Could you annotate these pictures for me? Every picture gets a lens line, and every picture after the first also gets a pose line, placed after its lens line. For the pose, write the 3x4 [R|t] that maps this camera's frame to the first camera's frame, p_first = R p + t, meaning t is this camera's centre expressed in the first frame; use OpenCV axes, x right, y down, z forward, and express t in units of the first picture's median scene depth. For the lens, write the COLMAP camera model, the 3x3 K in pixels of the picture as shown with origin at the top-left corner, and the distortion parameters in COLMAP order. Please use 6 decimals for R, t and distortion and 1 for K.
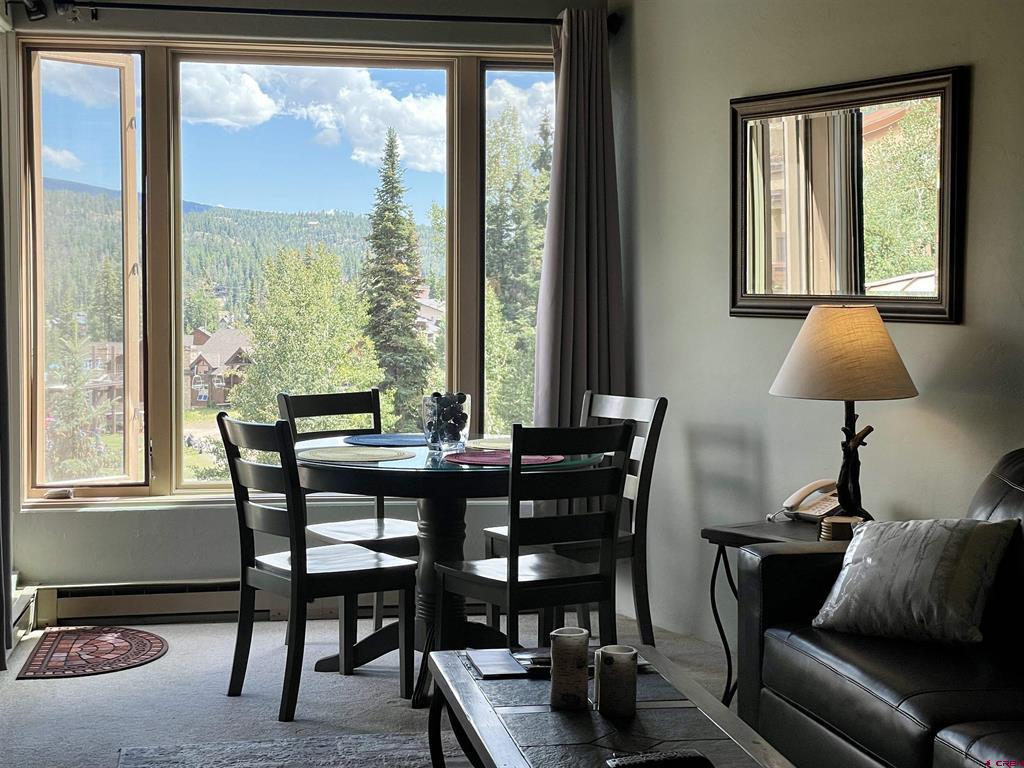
lens RADIAL K [[1705.6, 0, 512.0], [0, 1705.6, 384.0], [0, 0, 1]] dist [0.129620, 0.003785]
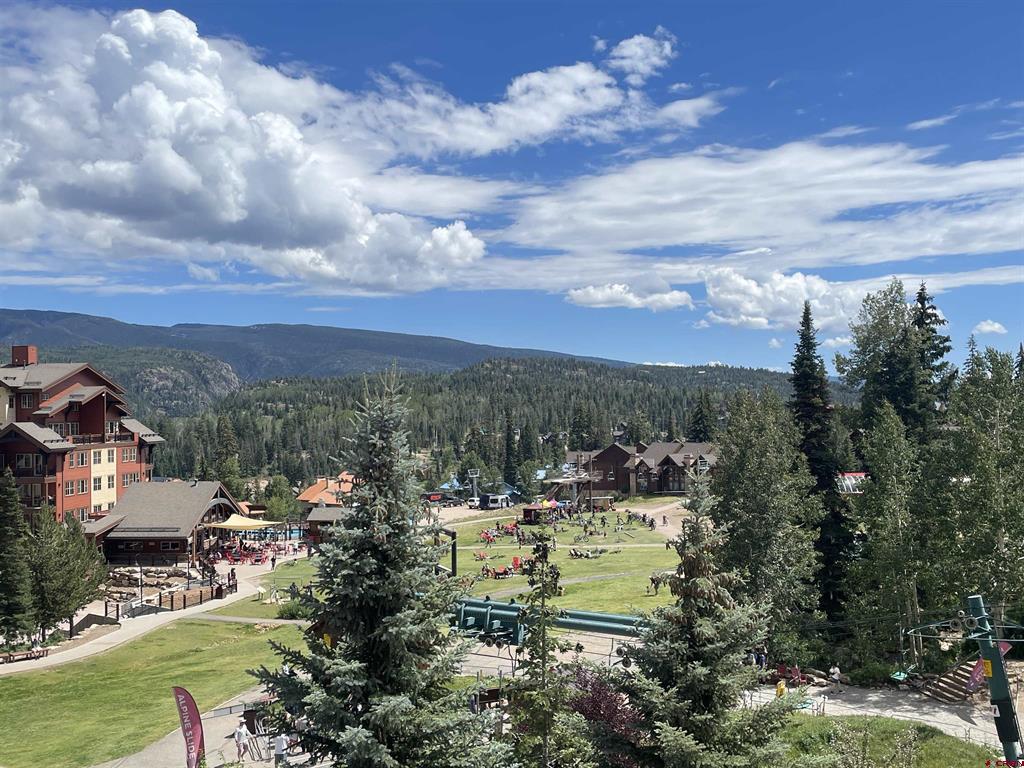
lens RADIAL K [[1068.7, 0, 512.0], [0, 1068.7, 384.0], [0, 0, 1]] dist [0.086131, -0.005662]
pose [[0.960281, -0.023262, -0.278062, -0.059366], [-0.000200, 0.996461, -0.084051, -0.008825], [0.279034, 0.080768, 0.956879, 0.106209]]
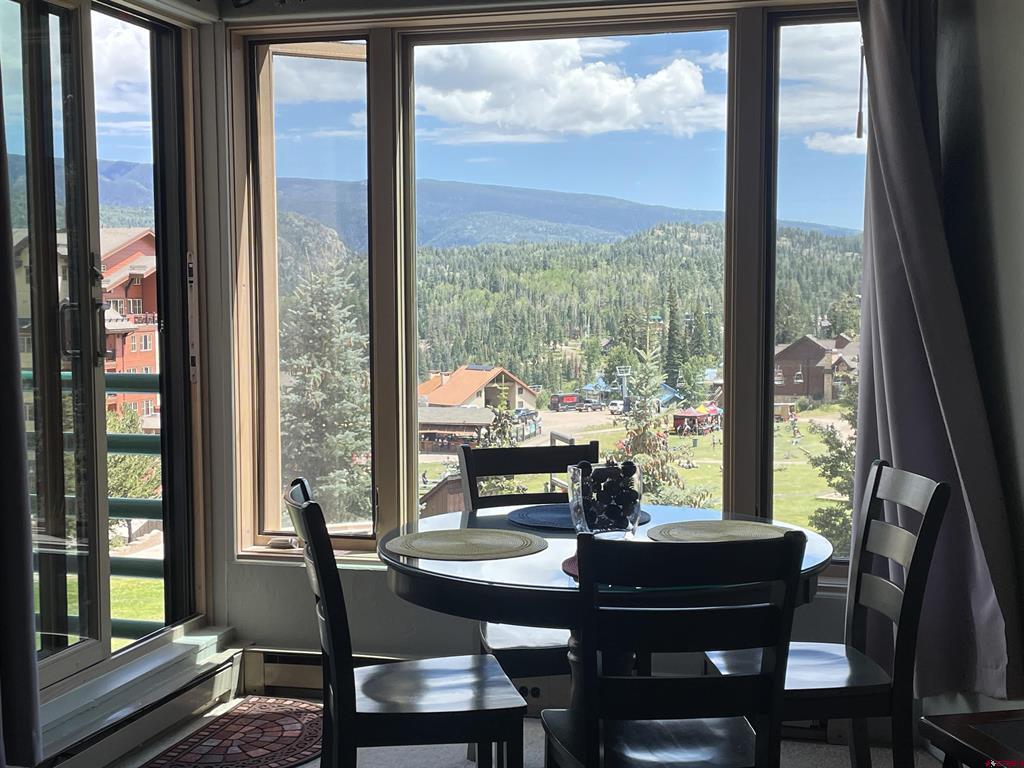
lens RADIAL K [[1398.3, 0, 512.0], [0, 1398.3, 384.0], [0, 0, 1]] dist [0.139967, -0.002076]
pose [[0.912935, 0.020369, -0.407596, 0.017721], [-0.018877, 0.999792, 0.007681, -0.003299], [0.407667, 0.000682, 0.913130, 0.048492]]
